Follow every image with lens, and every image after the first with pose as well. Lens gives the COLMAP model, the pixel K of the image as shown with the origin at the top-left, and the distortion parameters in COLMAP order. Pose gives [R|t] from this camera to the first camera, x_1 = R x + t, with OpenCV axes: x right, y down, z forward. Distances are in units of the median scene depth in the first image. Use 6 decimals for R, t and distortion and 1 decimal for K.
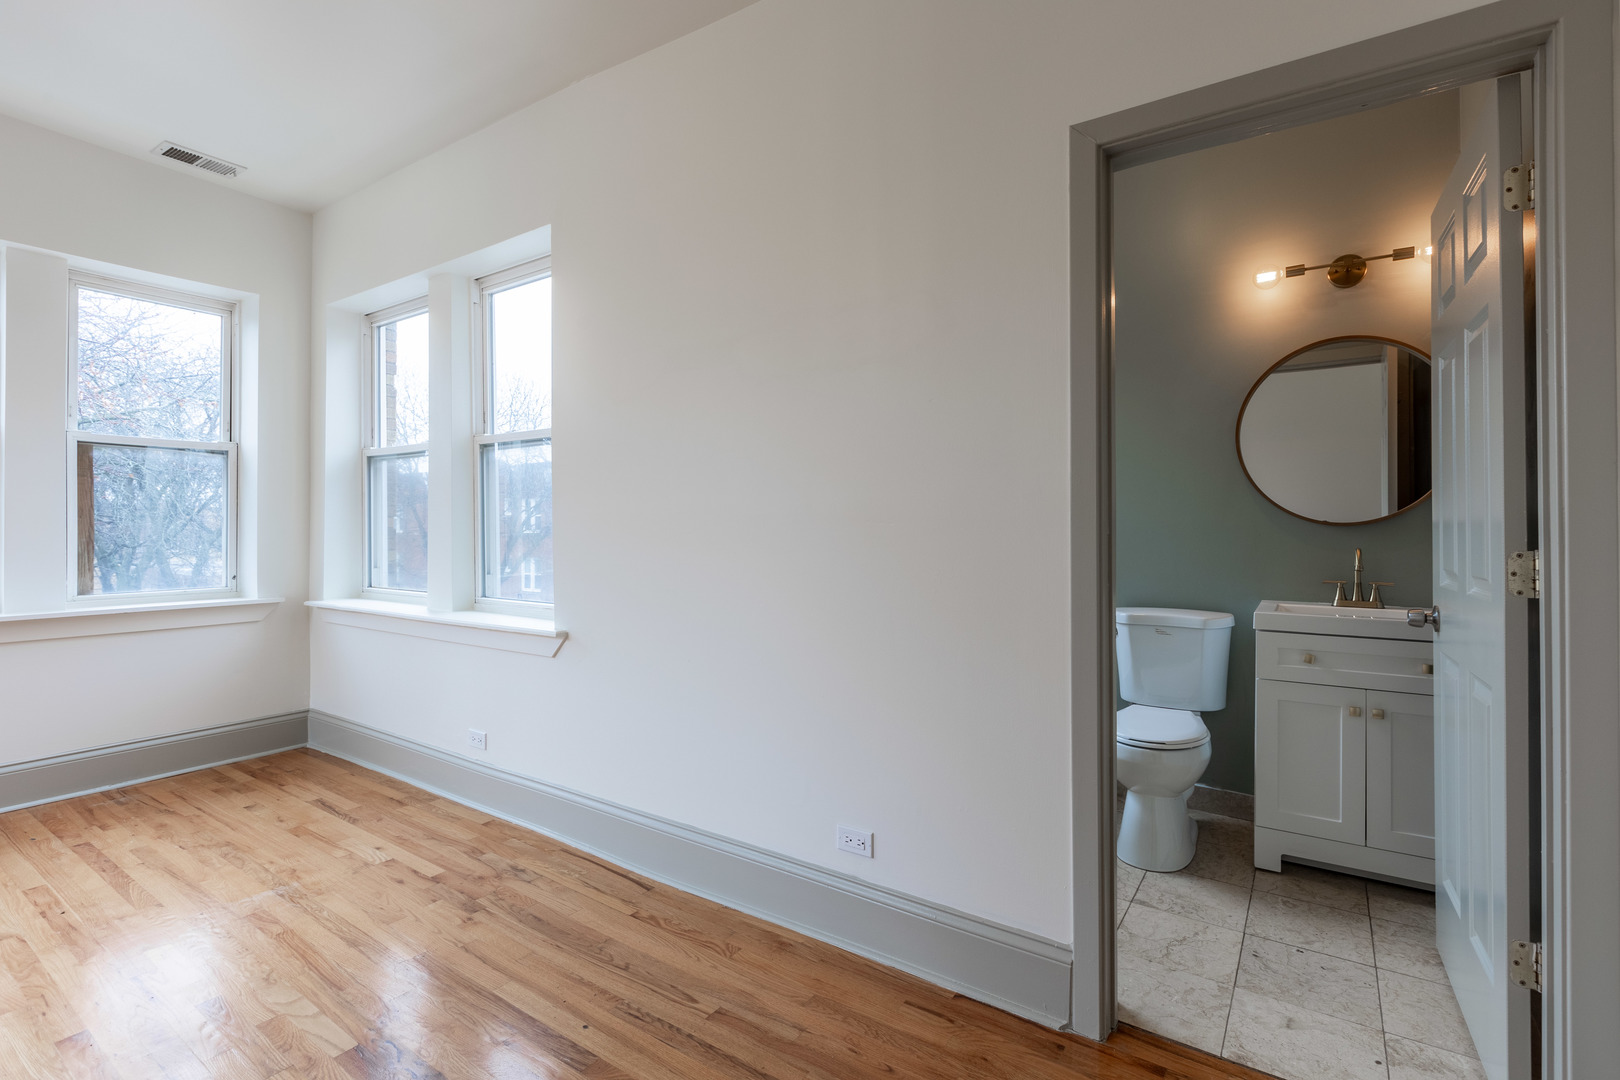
lens RADIAL K [[709.3, 0, 807.6], [0, 709.3, 535.6], [0, 0, 1]] dist [-0.000375, -0.000013]
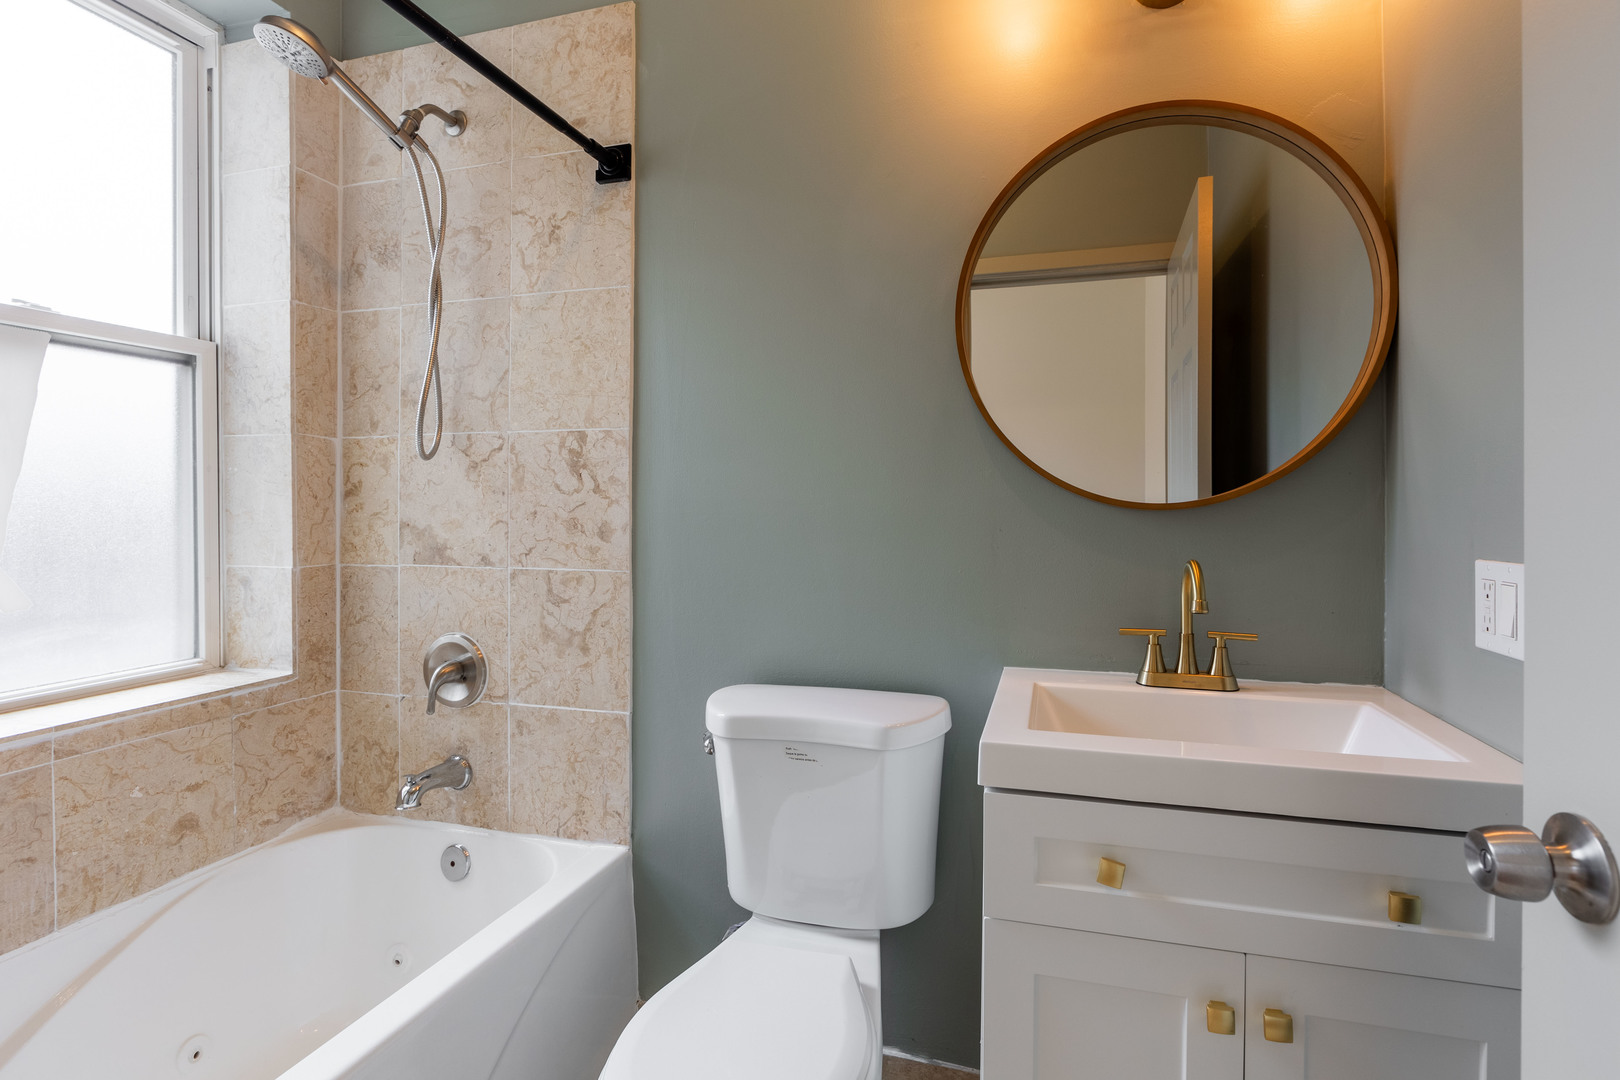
lens RADIAL K [[781.5, 0, 788.2], [0, 781.5, 535.5], [0, 0, 1]] dist [-0.013621, -0.000329]
pose [[0.959604, -0.000918, 0.281352, 0.369737], [-0.002274, 0.999937, 0.011017, -0.002446], [-0.281345, -0.011212, 0.959541, 0.564148]]
